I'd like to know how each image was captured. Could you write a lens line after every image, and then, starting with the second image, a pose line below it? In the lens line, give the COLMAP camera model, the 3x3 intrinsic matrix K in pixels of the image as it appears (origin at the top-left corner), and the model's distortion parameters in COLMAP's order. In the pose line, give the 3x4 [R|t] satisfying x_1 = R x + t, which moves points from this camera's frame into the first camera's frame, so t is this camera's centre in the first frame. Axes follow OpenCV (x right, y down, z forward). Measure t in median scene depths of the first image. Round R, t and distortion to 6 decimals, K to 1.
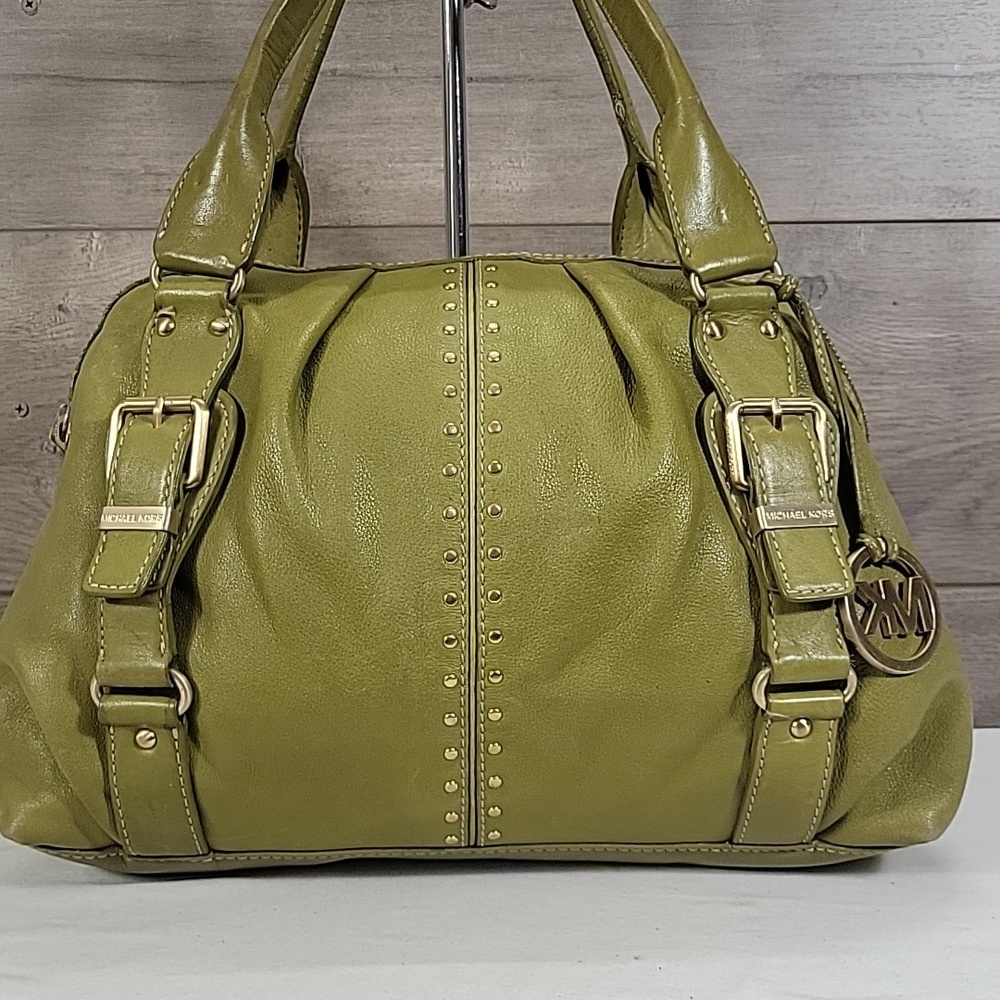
lens RADIAL K [[1647.3, 0, 456.9], [0, 1647.3, 497.7], [0, 0, 1]] dist [0.005806, -0.031181]
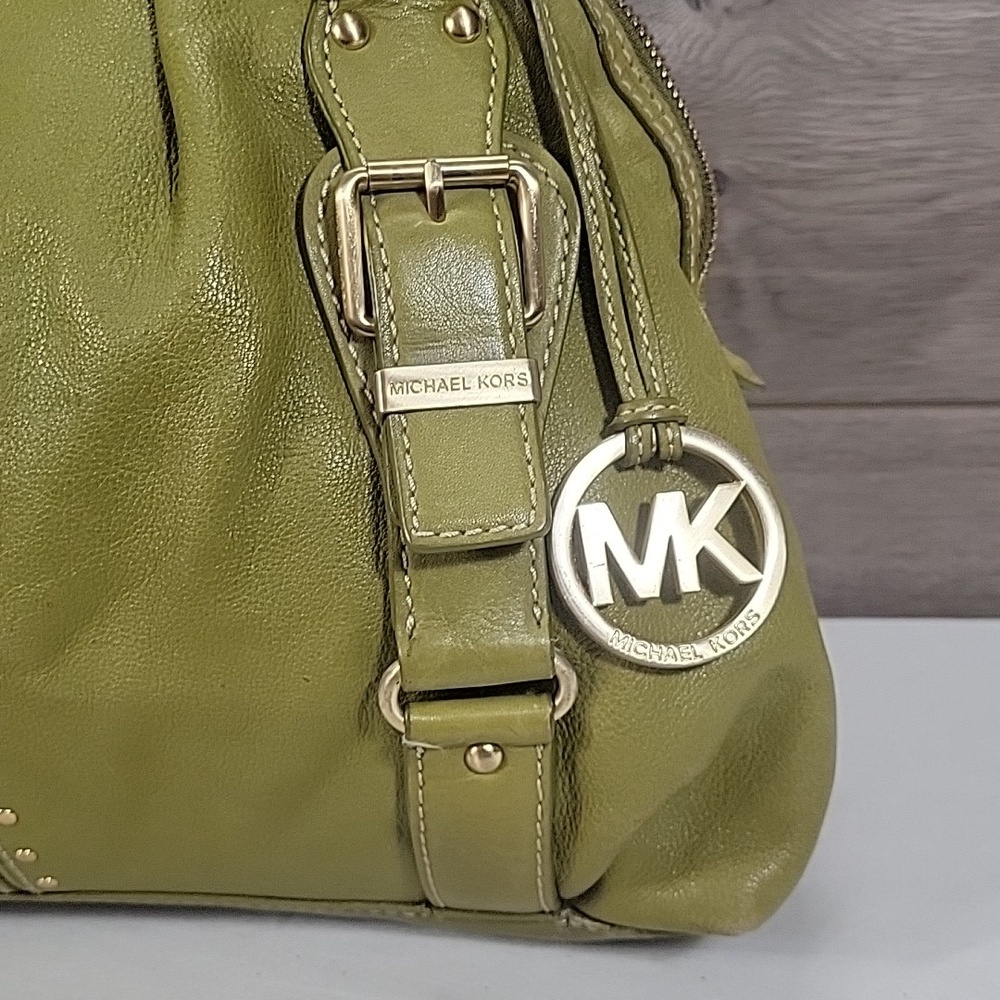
lens RADIAL K [[1702.3, 0, 412.8], [0, 1702.3, 501.6], [0, 0, 1]] dist [0.011346, -0.025510]
pose [[0.985977, 0.007994, -0.166691, 0.277665], [0.020787, 0.985190, 0.170201, -0.044869], [0.165582, -0.171279, 0.971208, 0.442405]]
